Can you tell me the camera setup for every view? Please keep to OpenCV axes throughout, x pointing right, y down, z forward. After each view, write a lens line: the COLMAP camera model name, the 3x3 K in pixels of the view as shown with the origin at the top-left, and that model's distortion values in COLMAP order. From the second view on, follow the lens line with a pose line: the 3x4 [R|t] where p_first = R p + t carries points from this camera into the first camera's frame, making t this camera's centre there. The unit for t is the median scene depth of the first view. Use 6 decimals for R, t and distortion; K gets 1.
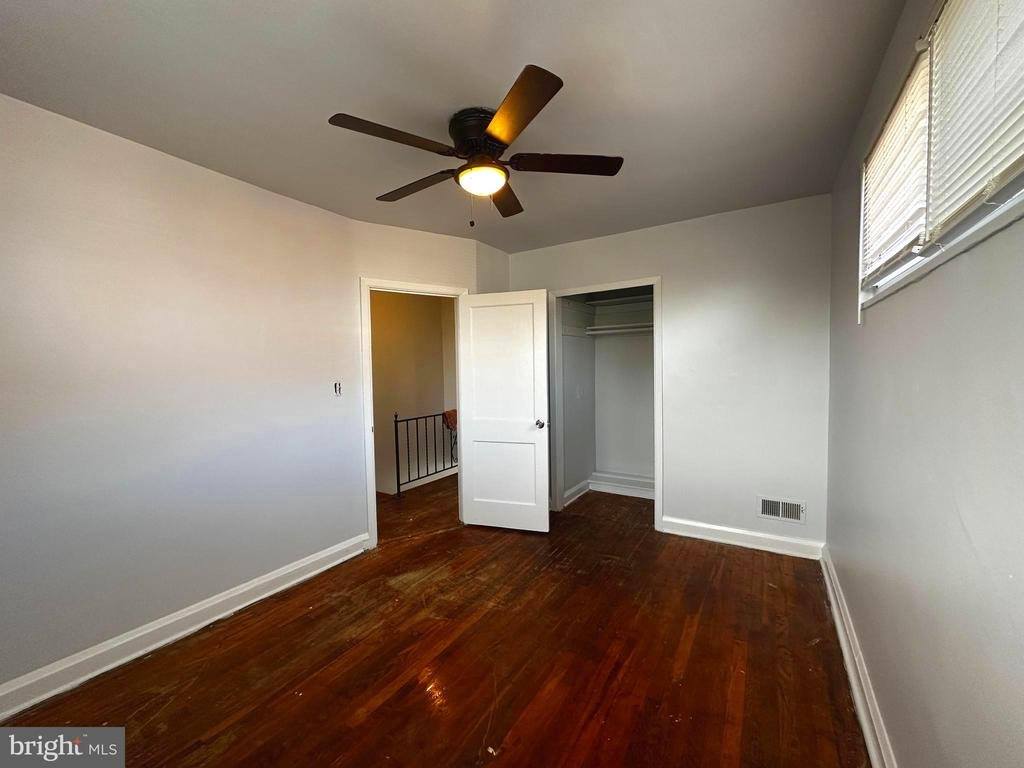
lens RADIAL K [[407.2, 0, 507.5], [0, 407.2, 385.4], [0, 0, 1]] dist [-0.007921, -0.000156]
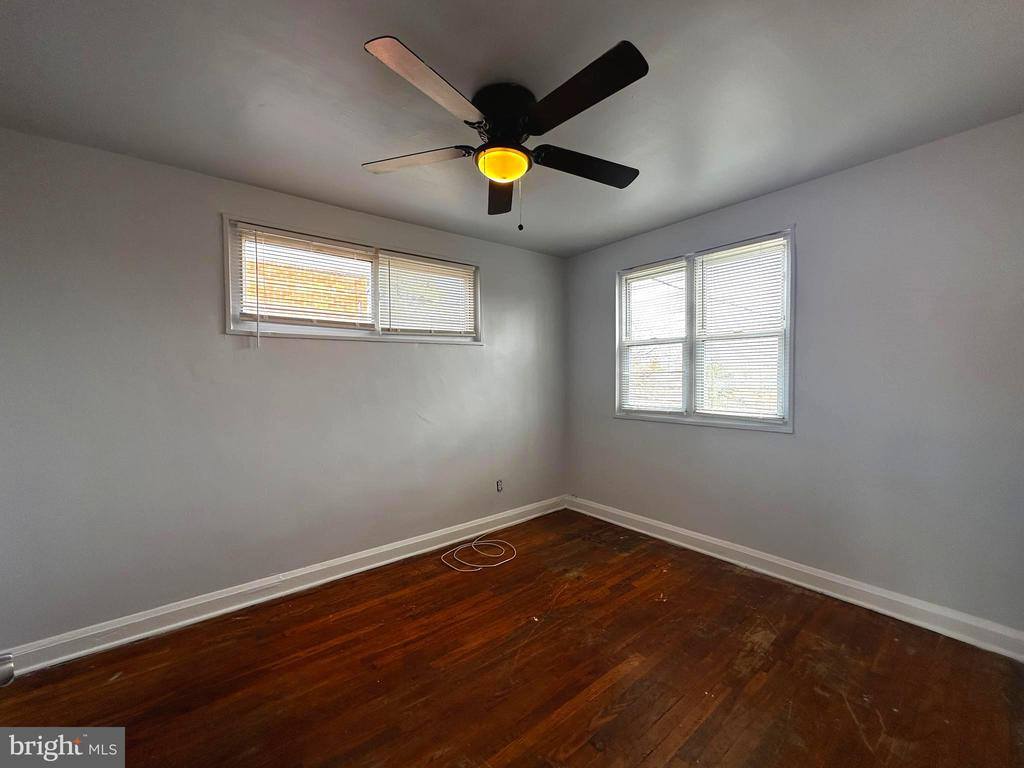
lens RADIAL K [[407.2, 0, 509.8], [0, 407.2, 381.6], [0, 0, 1]] dist [-0.007921, -0.000156]
pose [[-0.944698, 0.020174, 0.327321, -0.378578], [0.043253, 0.997051, 0.063384, -0.081337], [-0.325077, 0.074037, -0.942785, 1.943254]]
